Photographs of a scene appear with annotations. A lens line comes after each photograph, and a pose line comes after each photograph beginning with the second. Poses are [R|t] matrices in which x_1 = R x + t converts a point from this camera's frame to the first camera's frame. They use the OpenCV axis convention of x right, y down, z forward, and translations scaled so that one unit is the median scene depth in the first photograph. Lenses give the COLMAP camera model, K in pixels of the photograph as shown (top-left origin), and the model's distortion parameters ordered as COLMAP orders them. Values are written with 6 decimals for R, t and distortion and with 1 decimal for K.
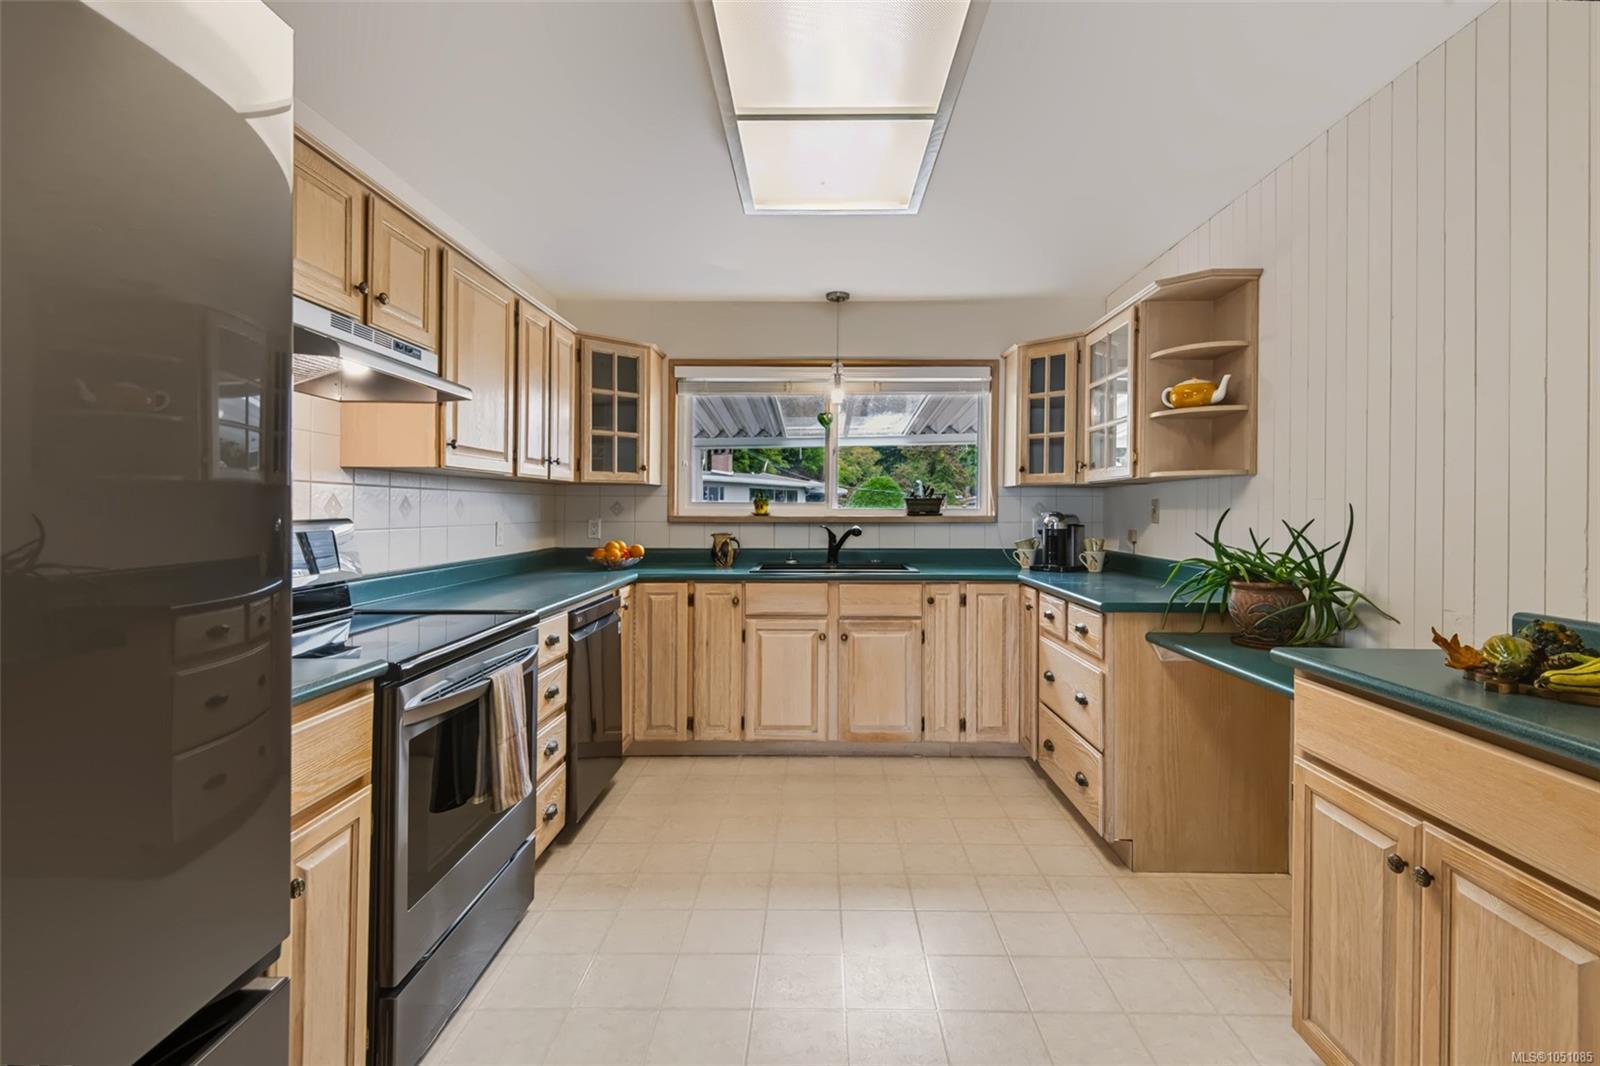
lens RADIAL K [[727.2, 0, 800.0], [0, 727.2, 533.0], [0, 0, 1]] dist [0.000247, -0.000116]
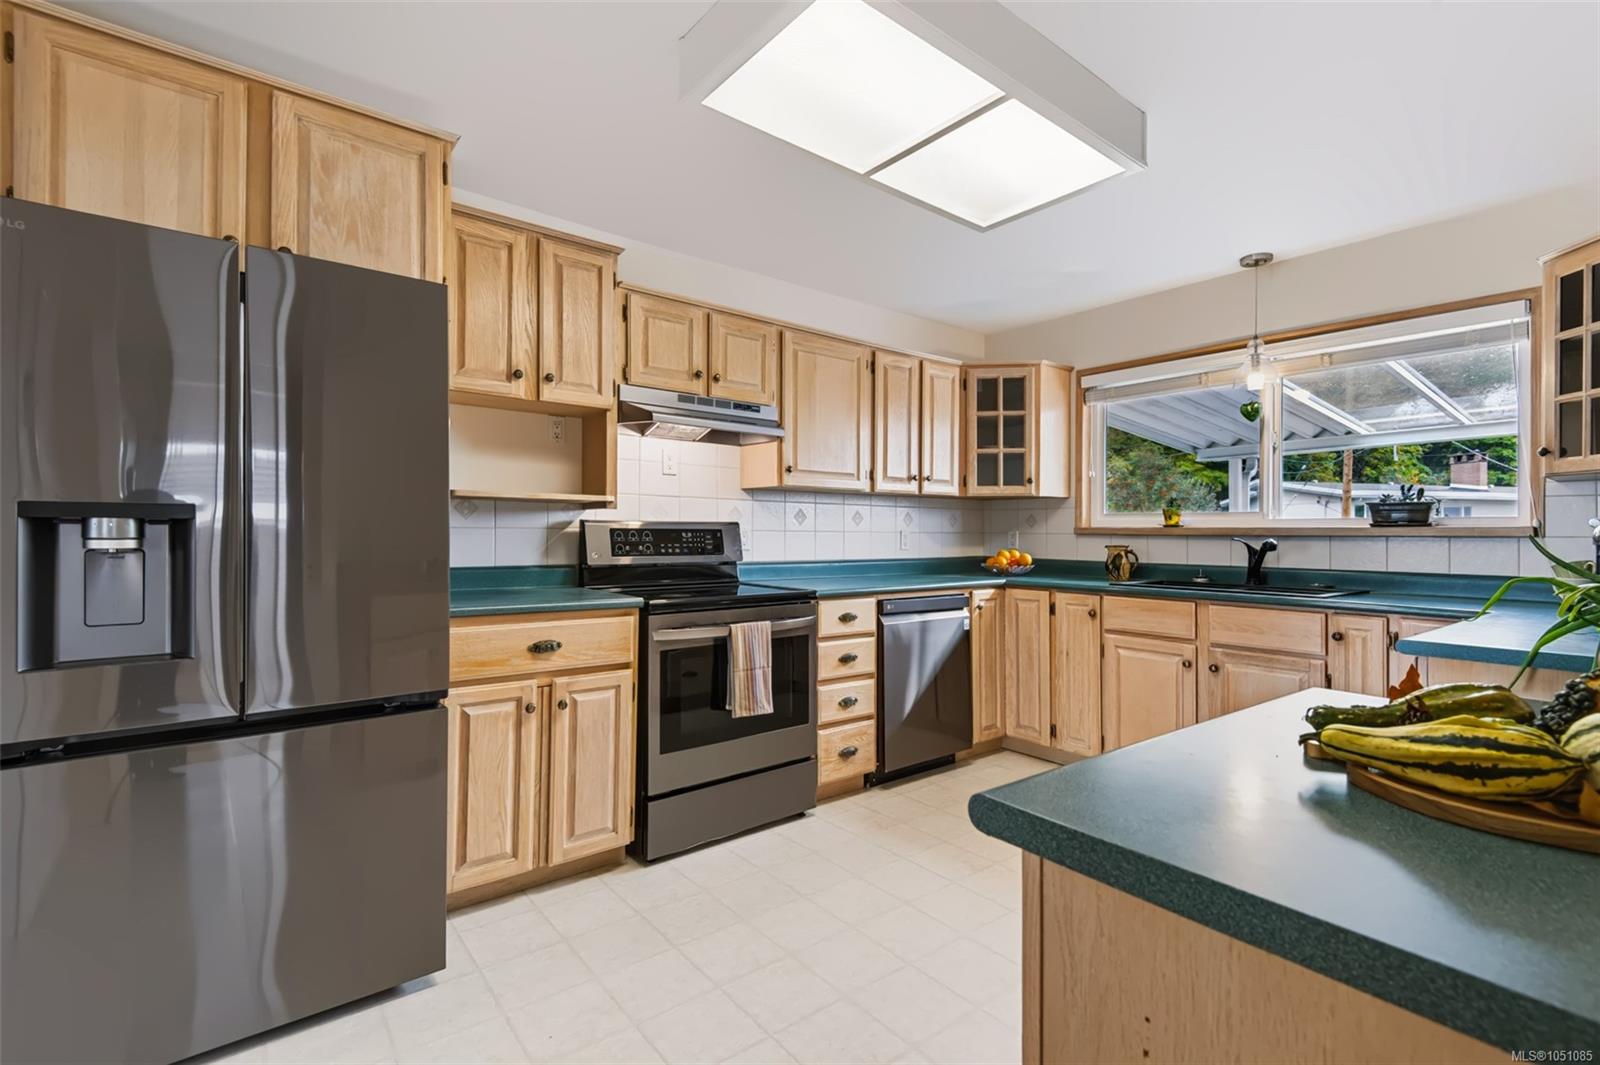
lens RADIAL K [[706.1, 0, 795.1], [0, 706.1, 566.2], [0, 0, 1]] dist [0.001150, -0.012357]
pose [[0.623940, 0.039217, -0.780488, 0.375221], [-0.031421, 0.999191, 0.025087, 0.018853], [0.780840, 0.008870, 0.624668, 0.099269]]
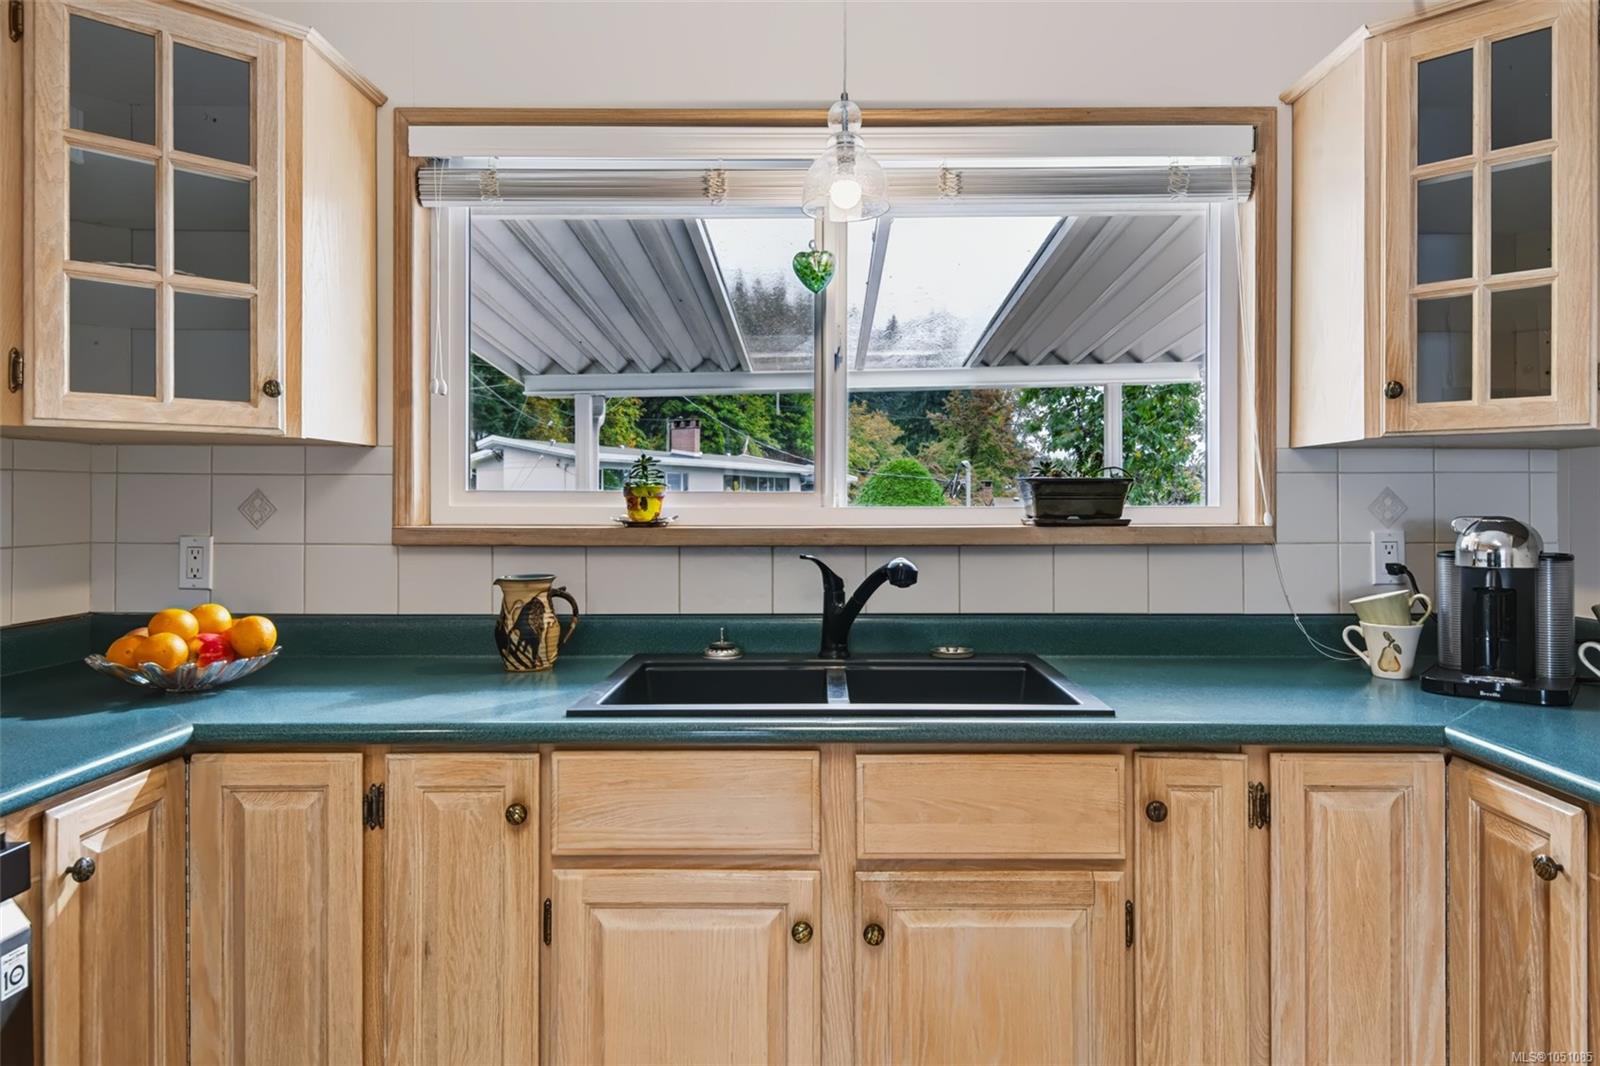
lens RADIAL K [[958.2, 0, 797.6], [0, 958.2, 472.4], [0, 0, 1]] dist [0.033610, -0.022207]
pose [[0.999993, -0.002361, 0.003066, 0.026894], [0.002557, 0.997847, -0.065540, -0.021075], [-0.002904, 0.065547, 0.997845, 0.557294]]
